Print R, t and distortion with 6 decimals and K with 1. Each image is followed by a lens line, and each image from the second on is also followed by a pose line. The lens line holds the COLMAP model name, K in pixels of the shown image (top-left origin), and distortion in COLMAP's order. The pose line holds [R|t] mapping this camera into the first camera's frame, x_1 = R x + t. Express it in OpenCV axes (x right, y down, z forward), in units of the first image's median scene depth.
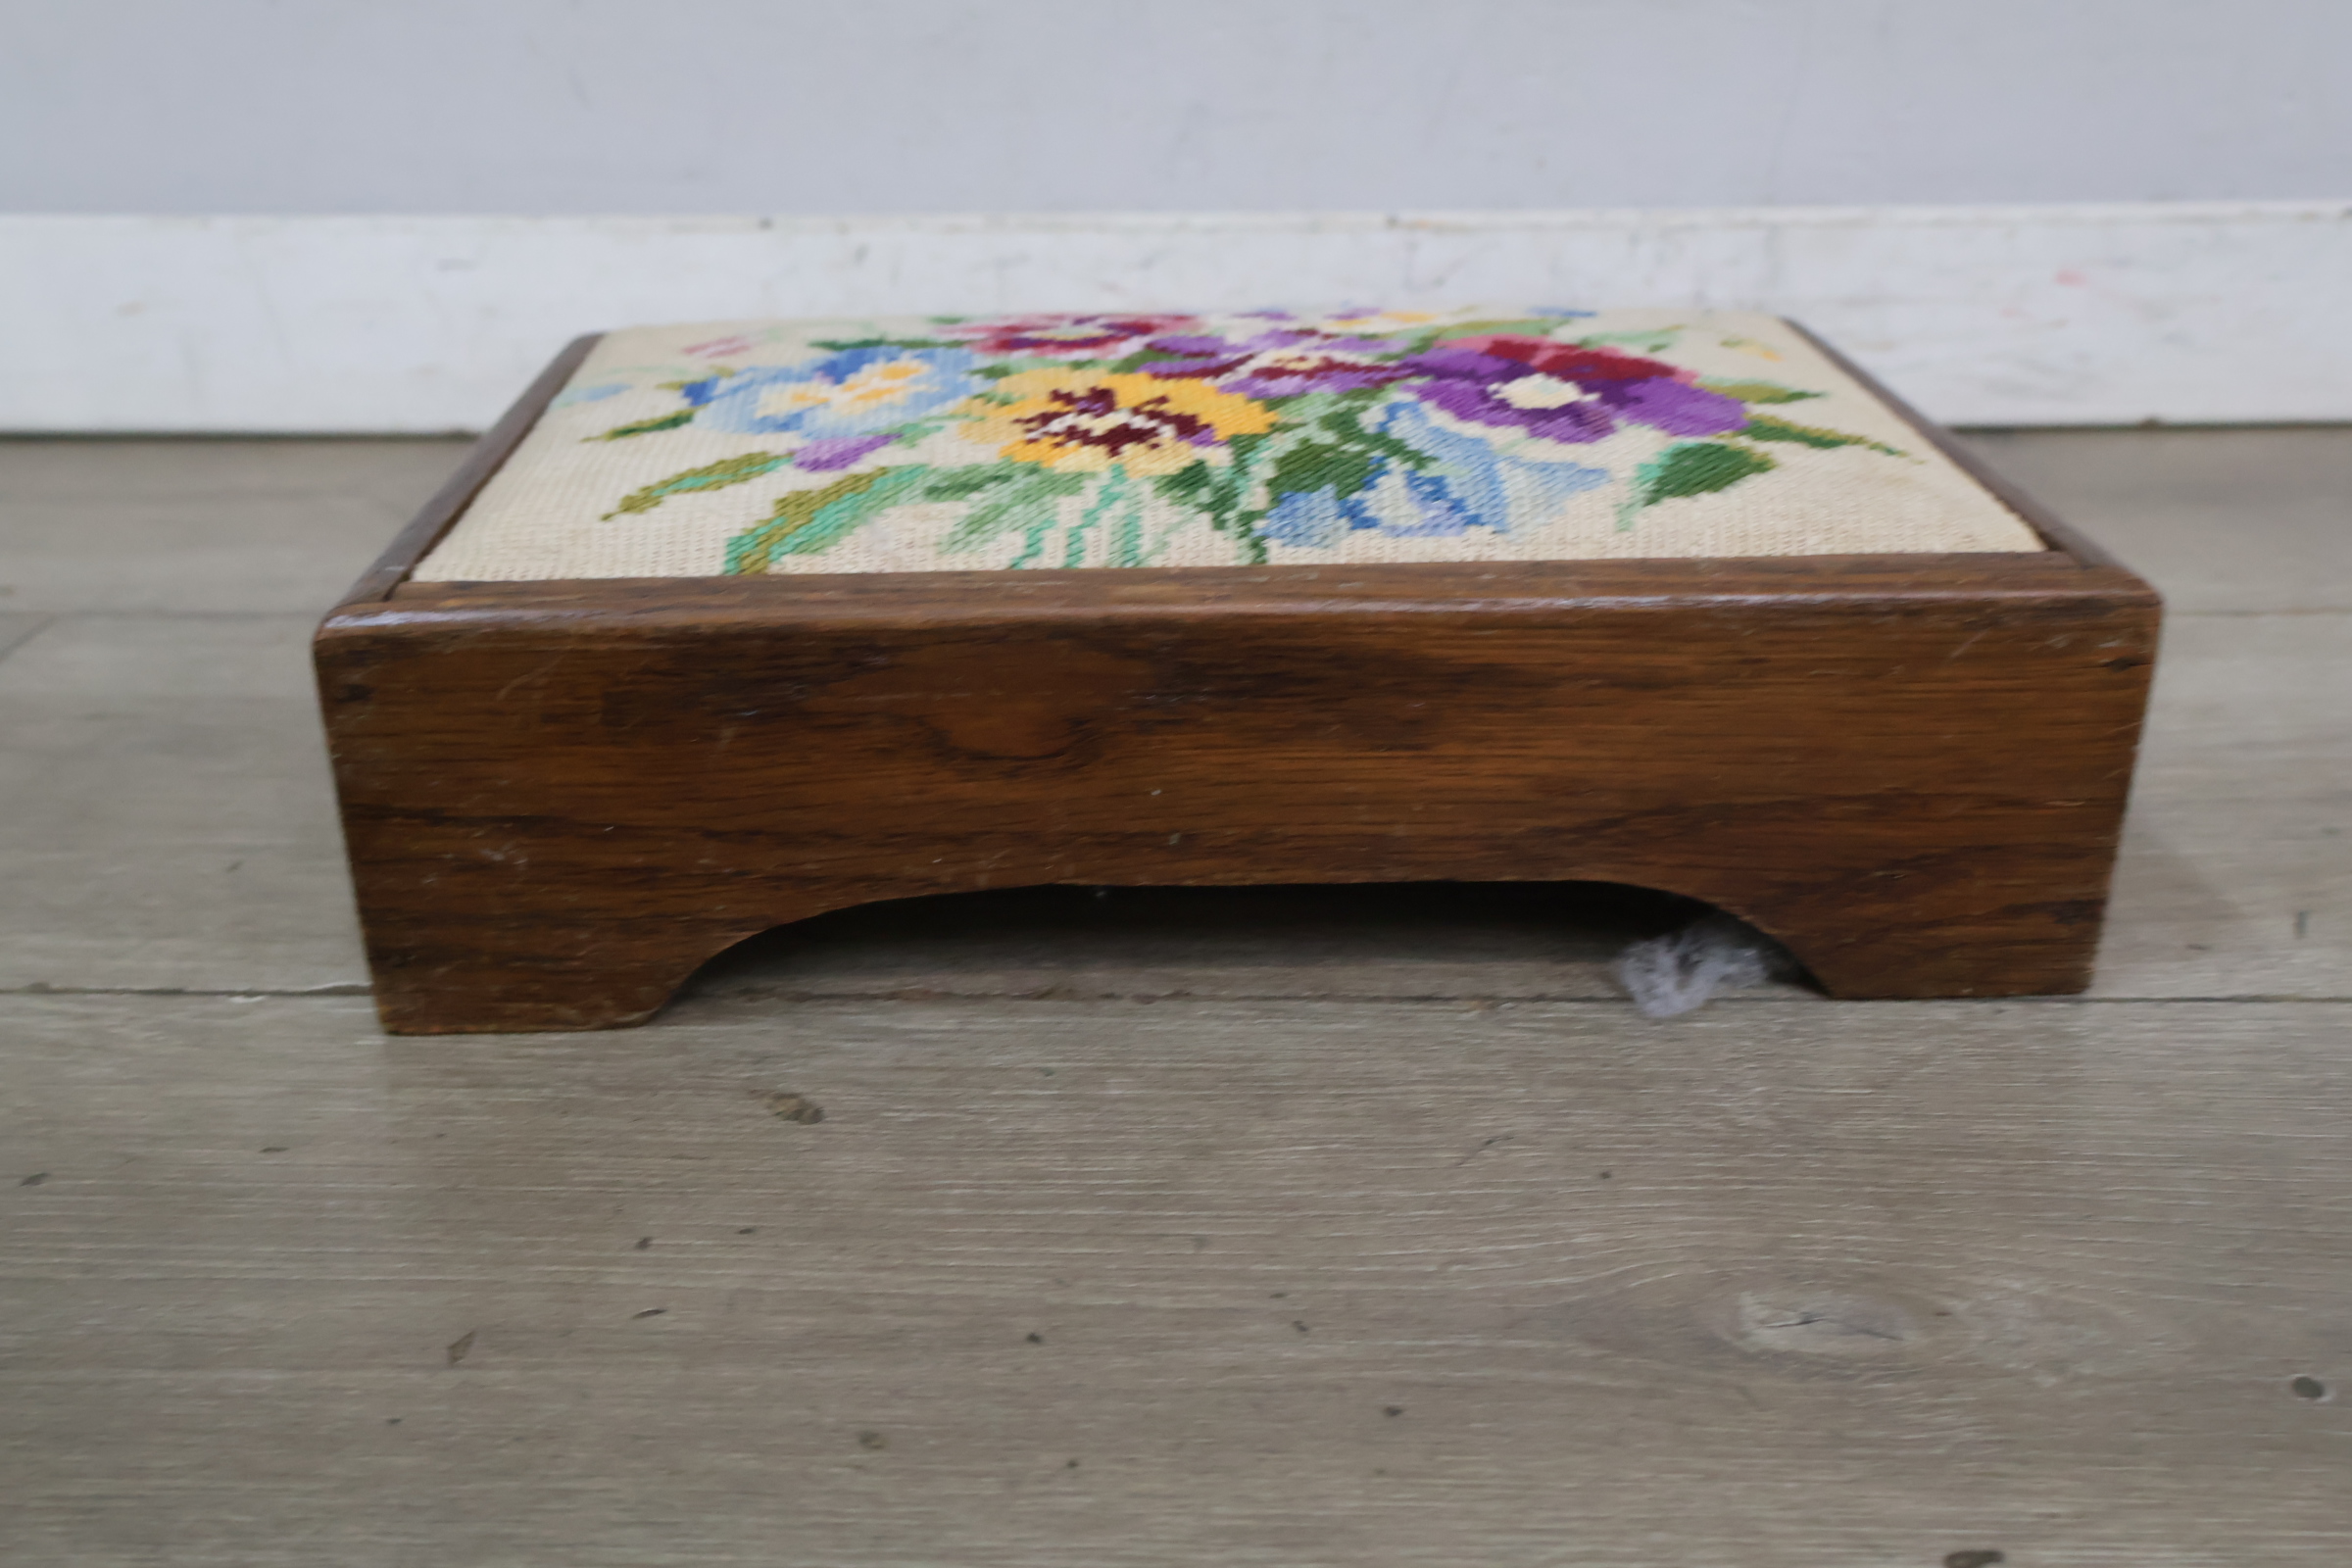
lens RADIAL K [[2222.7, 0, 1181.3], [0, 2222.7, 767.8], [0, 0, 1]] dist [0.003718, 0.016229]
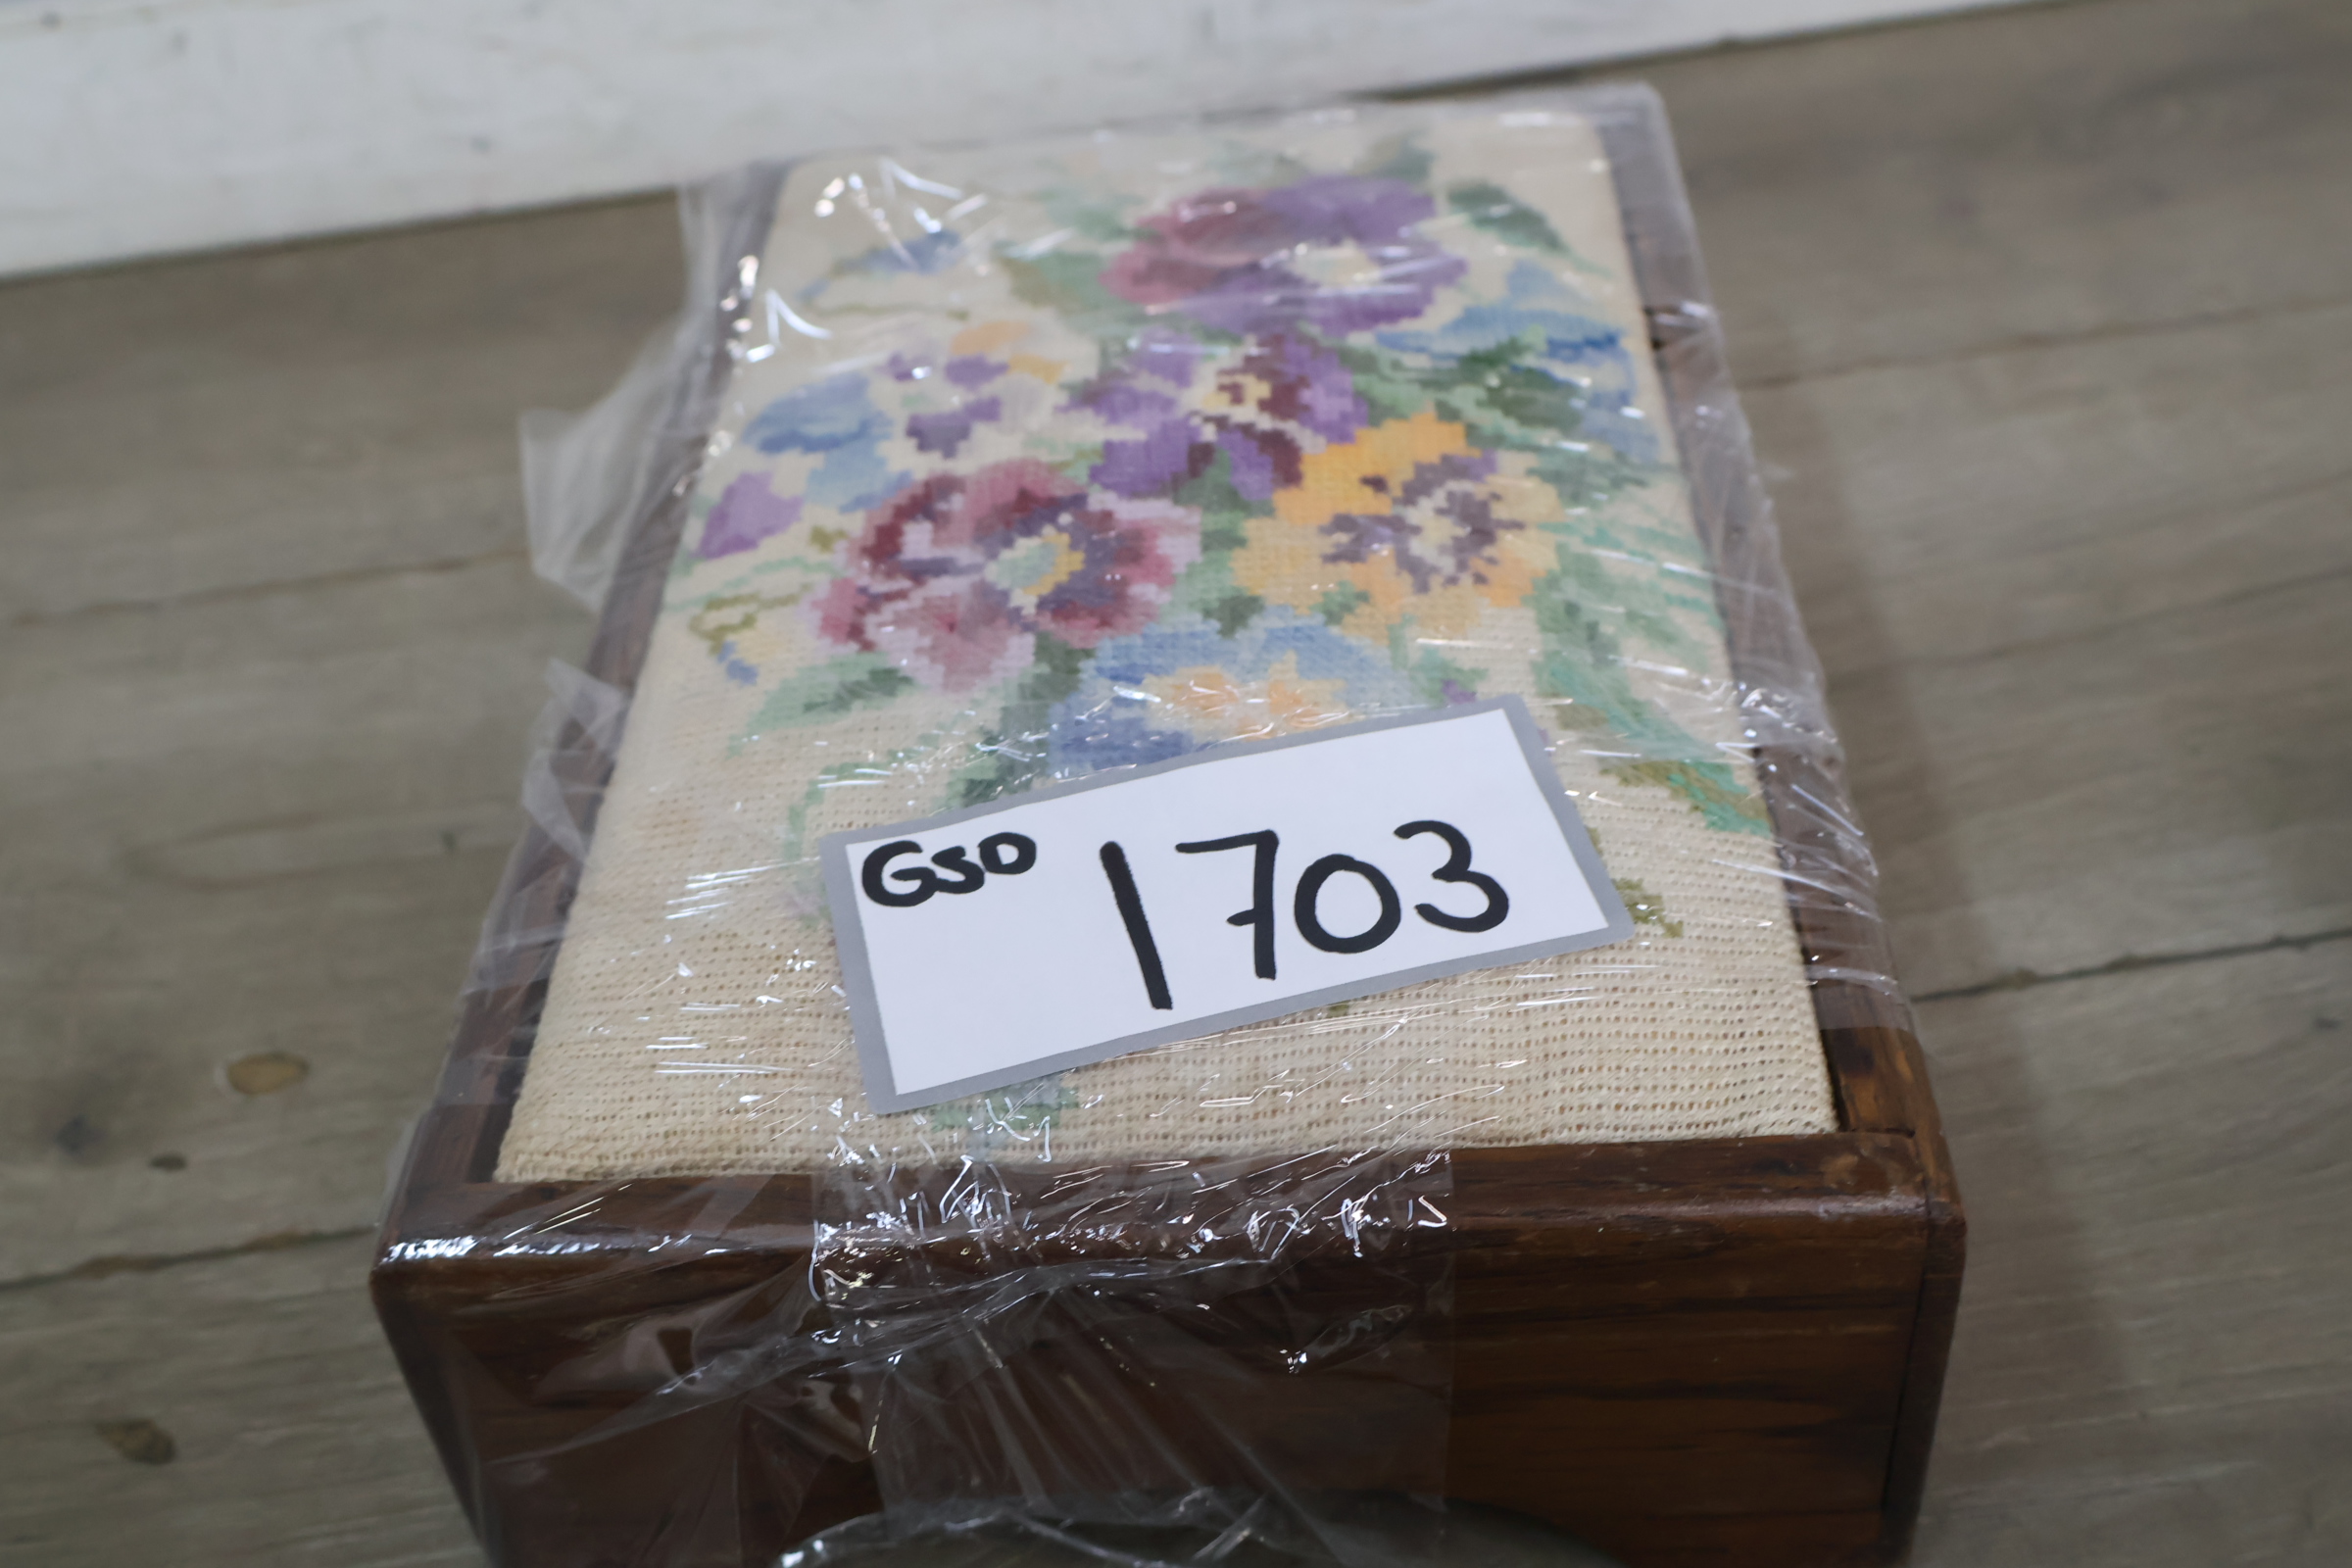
lens RADIAL K [[2515.6, 0, 1183.3], [0, 2515.6, 776.2], [0, 0, 1]] dist [0.006317, -0.012070]
pose [[0.055816, -0.647668, 0.759875, -0.882377], [0.490505, 0.680677, 0.544135, -0.698996], [-0.869649, 0.342351, 0.355677, 0.814603]]
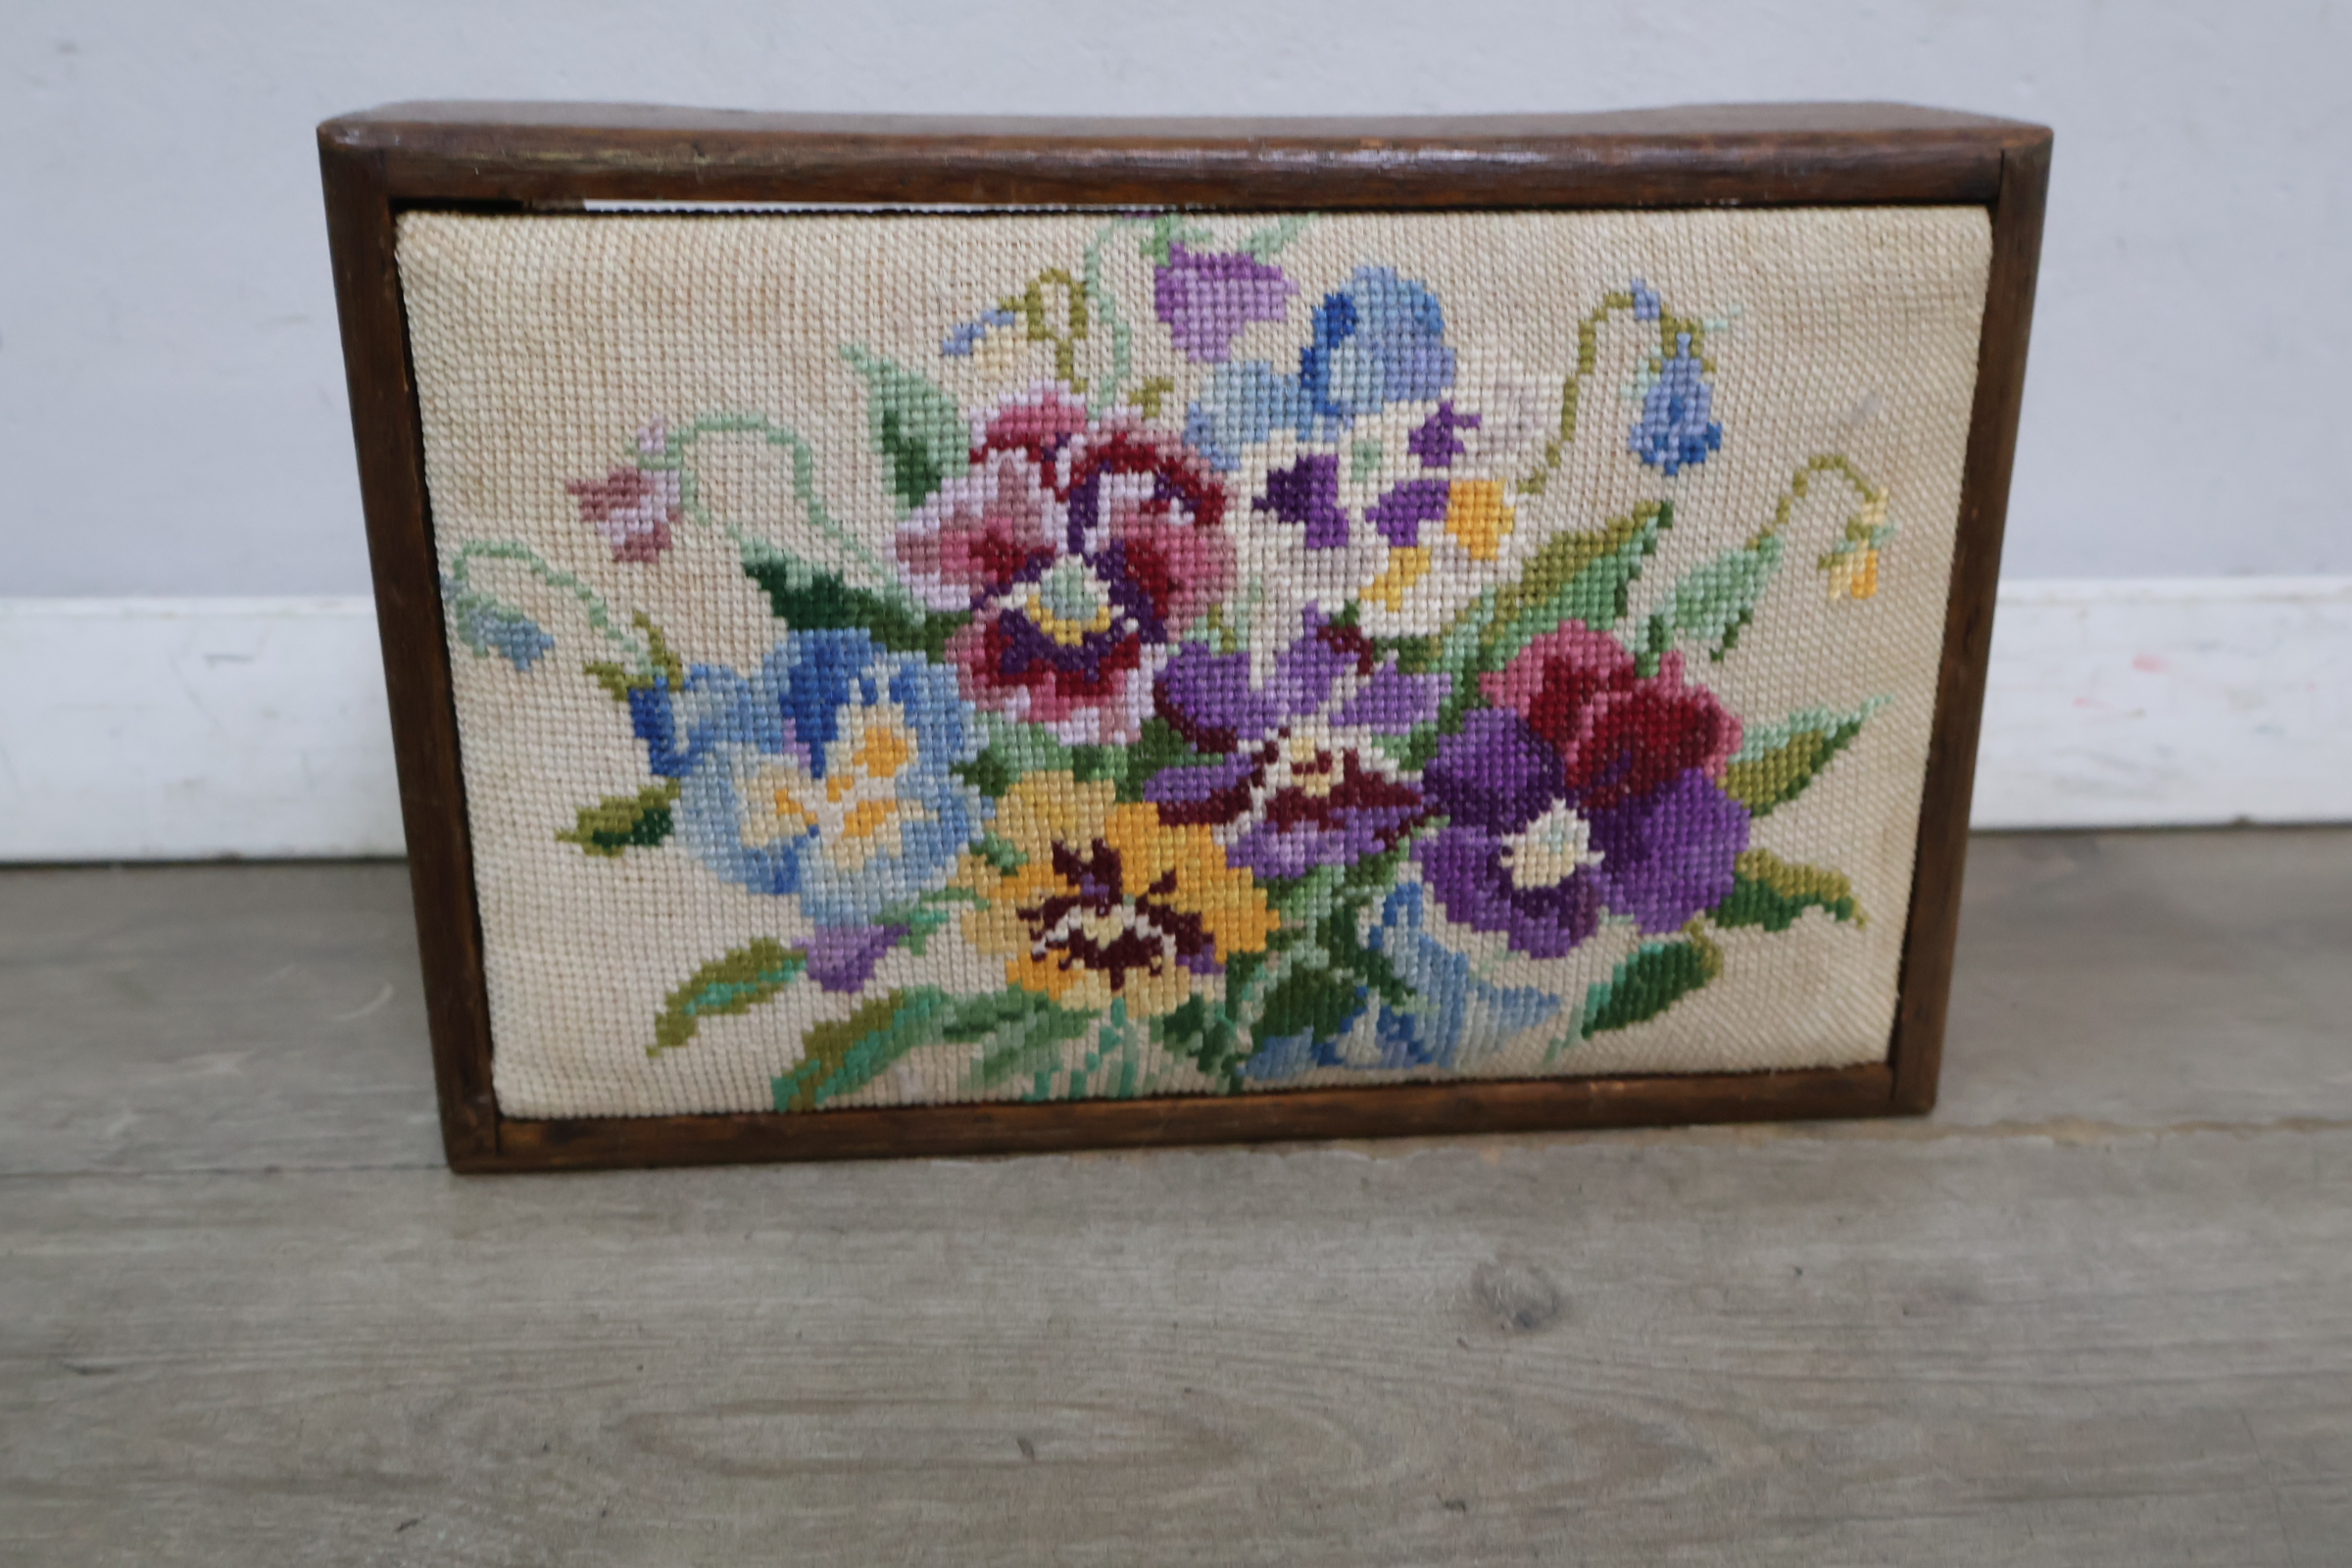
lens RADIAL K [[2177.4, 0, 1177.6], [0, 2177.4, 846.0], [0, 0, 1]] dist [-0.004752, 0.006670]
pose [[0.993468, 0.000494, 0.114110, -0.123250], [-0.113823, 0.075216, 0.990650, -1.208151], [-0.008093, -0.997167, 0.074781, 1.013957]]
